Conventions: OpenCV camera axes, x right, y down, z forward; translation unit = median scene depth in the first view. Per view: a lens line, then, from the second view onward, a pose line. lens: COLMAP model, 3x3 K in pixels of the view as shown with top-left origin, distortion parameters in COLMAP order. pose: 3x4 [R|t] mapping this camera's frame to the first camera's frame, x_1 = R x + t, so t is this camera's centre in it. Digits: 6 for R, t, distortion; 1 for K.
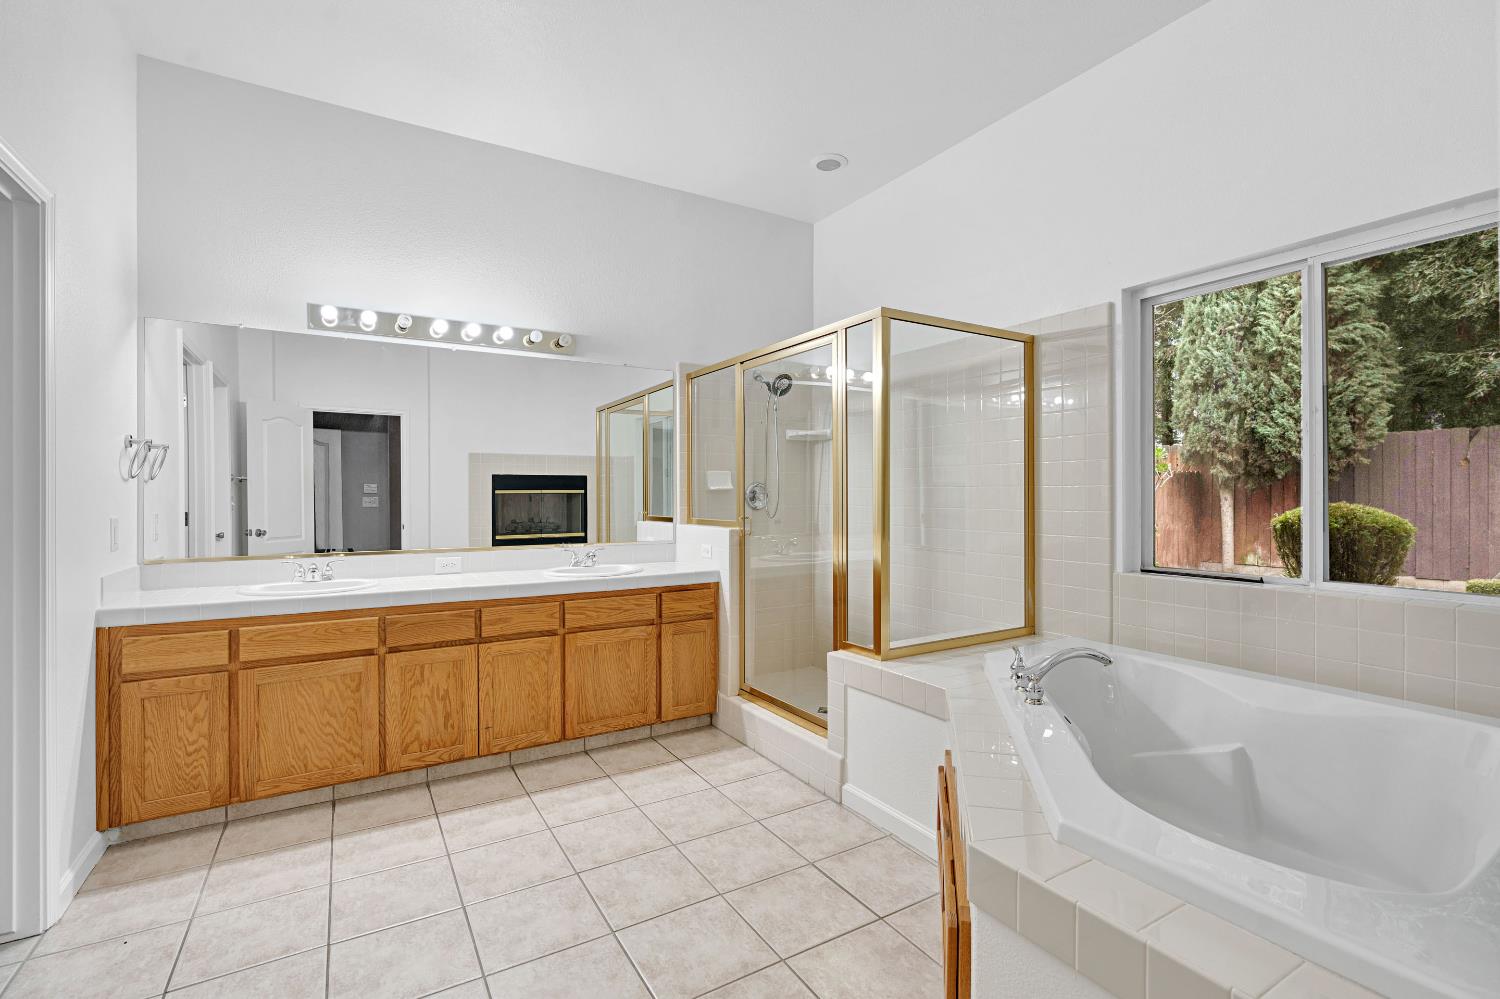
lens RADIAL K [[675.6, 0, 749.9], [0, 675.6, 493.1], [0, 0, 1]] dist [-0.007393, 0.003266]
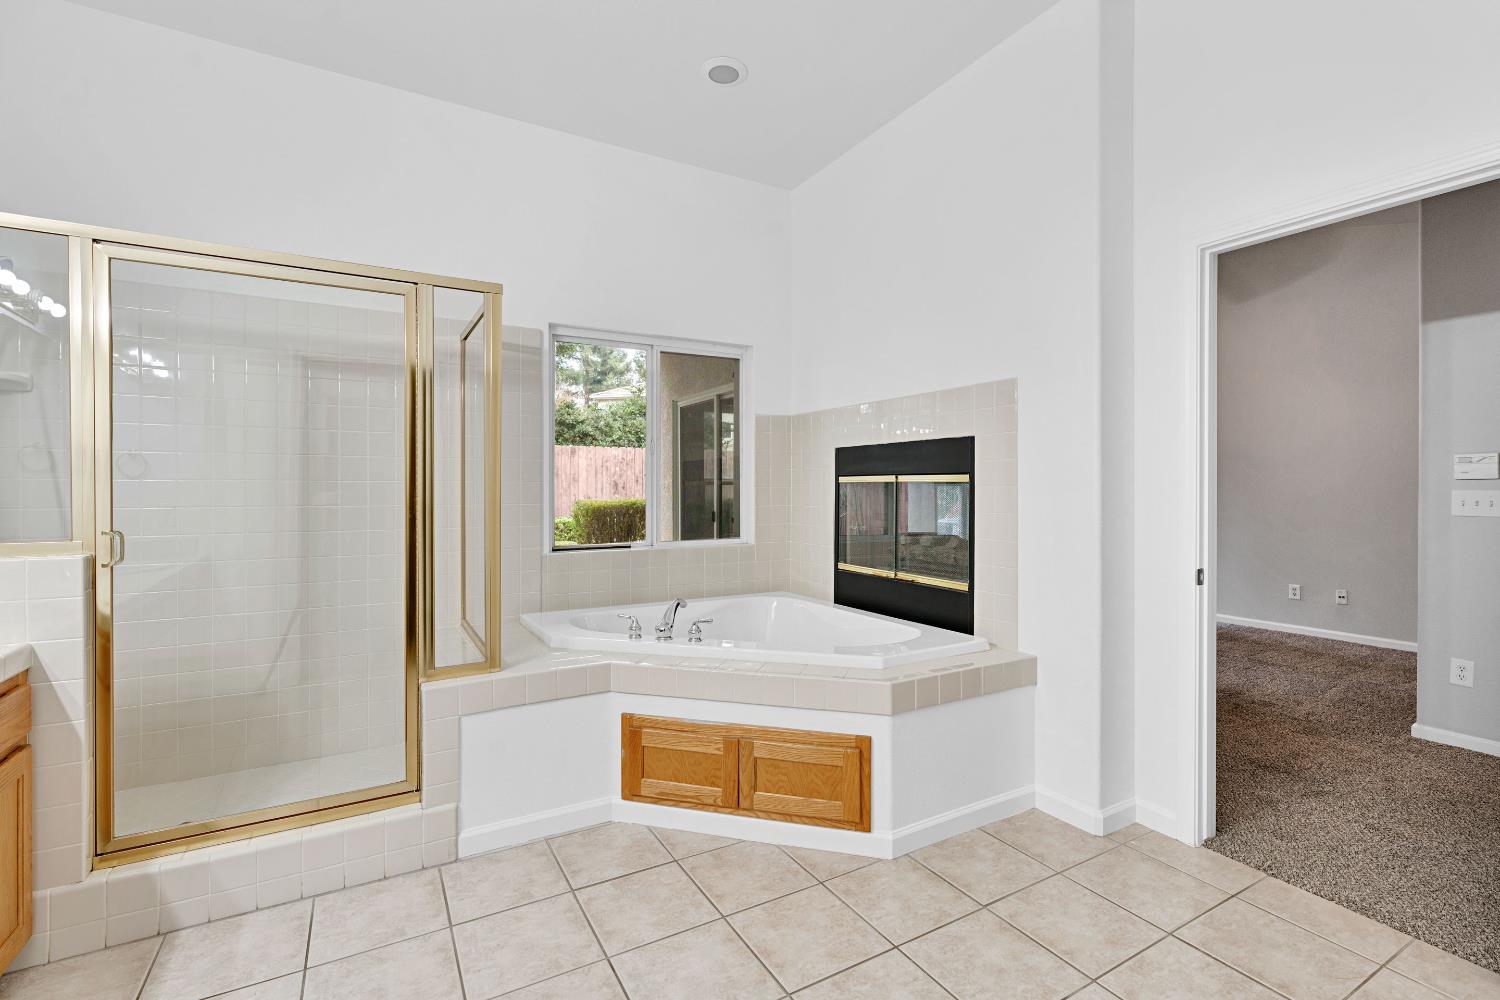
lens RADIAL K [[675.6, 0, 750.8], [0, 675.6, 499.6], [0, 0, 1]] dist [-0.007393, 0.003266]
pose [[0.019521, -0.004333, 0.999800, -0.713817], [0.004525, 0.999981, 0.004245, 0.017784], [-0.999799, 0.004442, 0.019540, 0.653530]]
